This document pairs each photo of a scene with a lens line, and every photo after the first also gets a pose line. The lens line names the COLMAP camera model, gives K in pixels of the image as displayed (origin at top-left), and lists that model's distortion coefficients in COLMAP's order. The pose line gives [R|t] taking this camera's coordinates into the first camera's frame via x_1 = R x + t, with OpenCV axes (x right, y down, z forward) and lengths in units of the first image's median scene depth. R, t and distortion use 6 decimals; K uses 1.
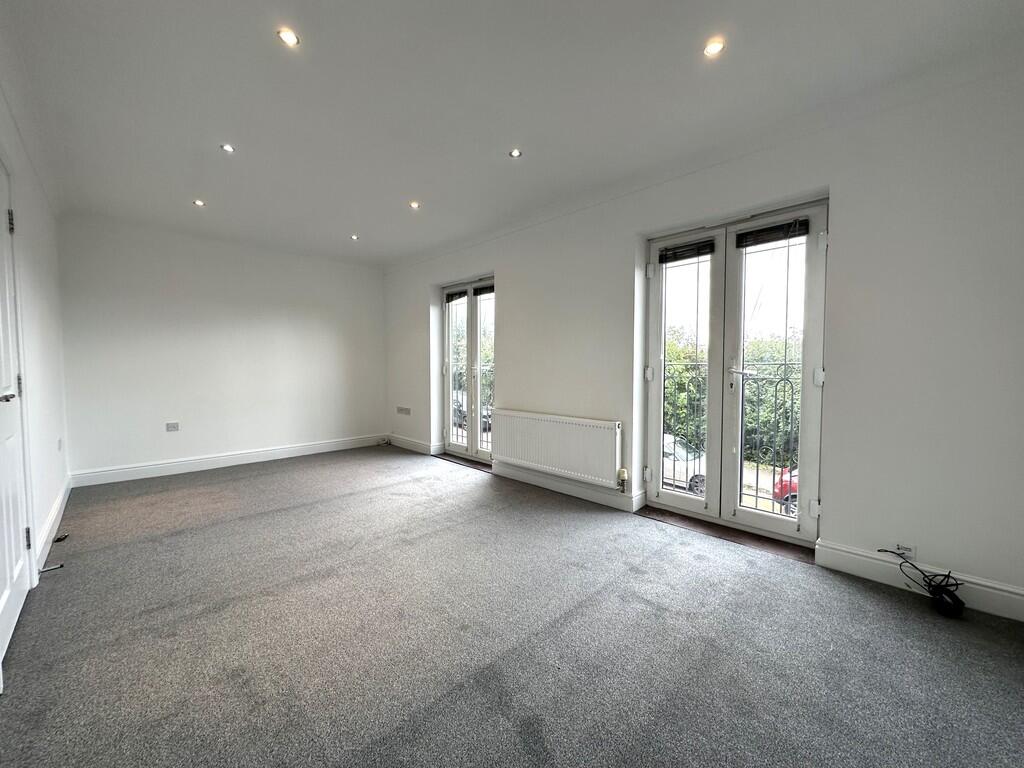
lens RADIAL K [[373.2, 0, 497.5], [0, 373.2, 376.6], [0, 0, 1]] dist [-0.000871, -0.000007]
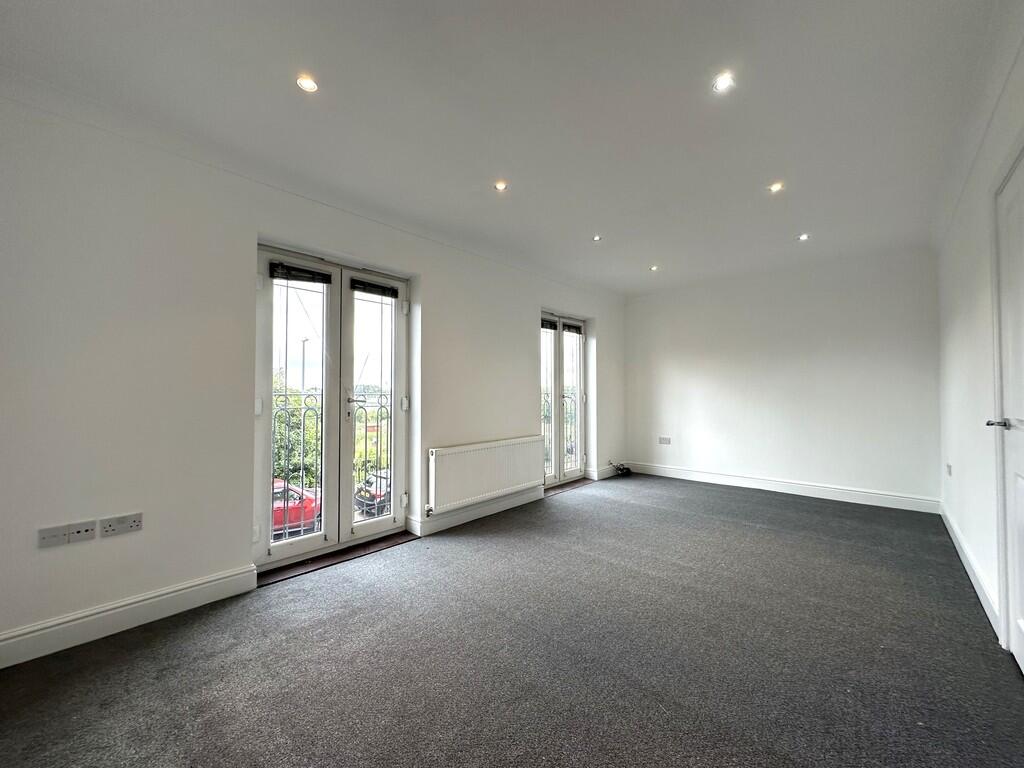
lens RADIAL K [[408.3, 0, 512.0], [0, 408.3, 384.0], [0, 0, 1]] dist [0.000043, 0.000095]
pose [[-0.033415, 0.024644, 0.999138, -0.782415], [0.040305, 0.998916, -0.023291, -0.023686], [-0.998629, 0.039492, -0.034372, 0.754968]]
